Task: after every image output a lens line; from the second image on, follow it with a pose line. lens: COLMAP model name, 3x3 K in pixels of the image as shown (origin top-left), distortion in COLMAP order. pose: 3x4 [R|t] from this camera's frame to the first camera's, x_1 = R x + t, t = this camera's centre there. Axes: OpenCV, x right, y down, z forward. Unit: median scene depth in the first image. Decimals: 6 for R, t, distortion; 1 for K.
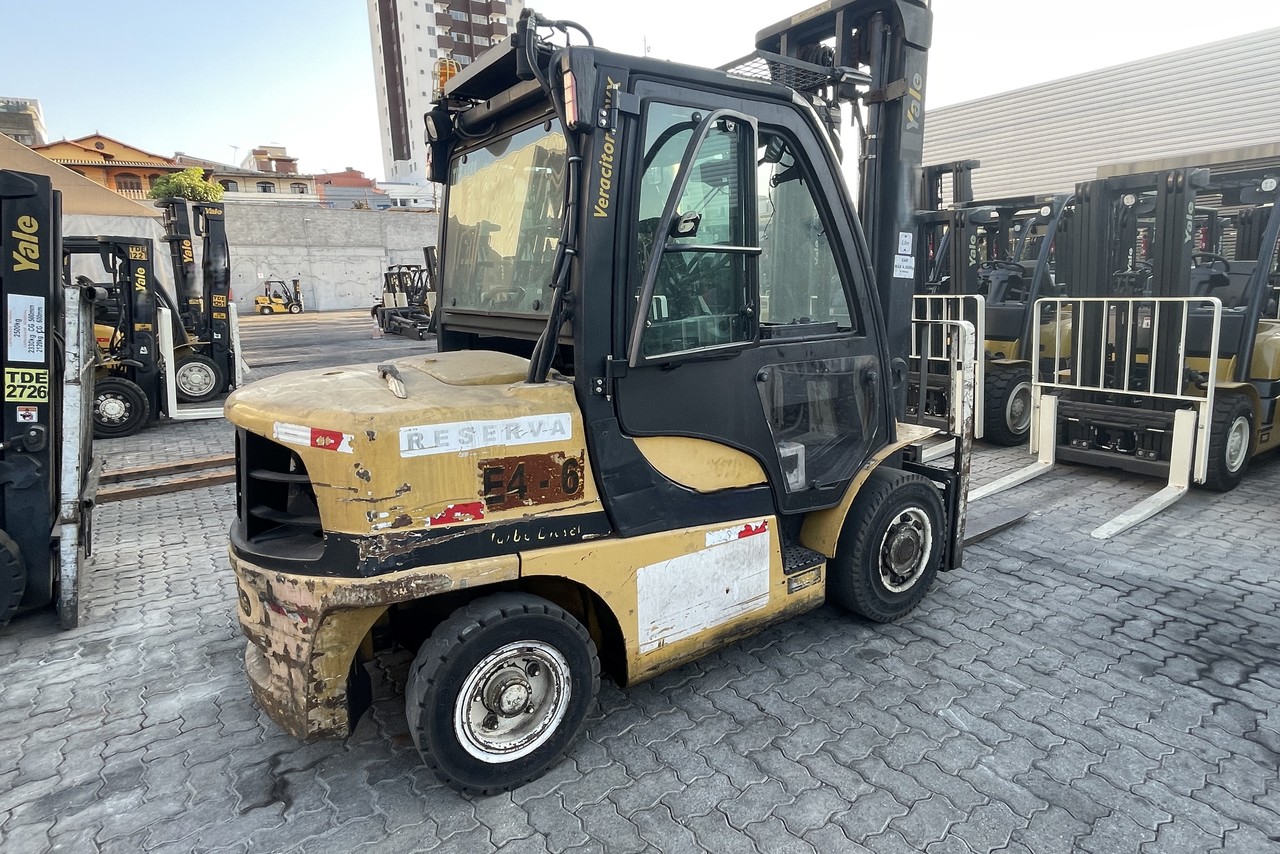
lens RADIAL K [[710.9, 0, 642.4], [0, 710.9, 387.1], [0, 0, 1]] dist [-0.002363, -0.002597]
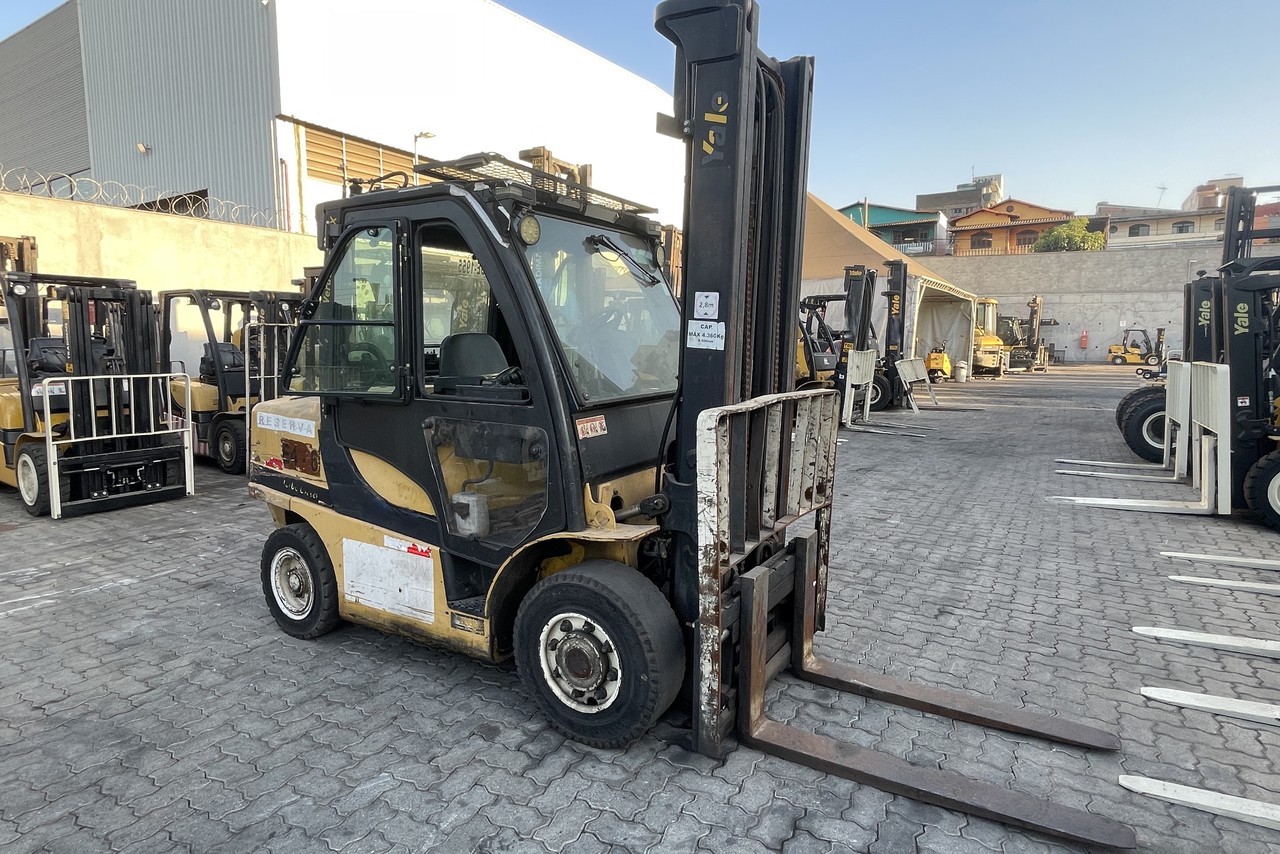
lens RADIAL K [[710.9, 0, 642.4], [0, 710.9, 387.1], [0, 0, 1]] dist [-0.002363, -0.002597]
pose [[0.415897, 0.086472, -0.905291, 1.296038], [-0.144888, 0.989054, 0.027911, -0.152248], [0.897796, 0.119558, 0.423873, 0.749497]]
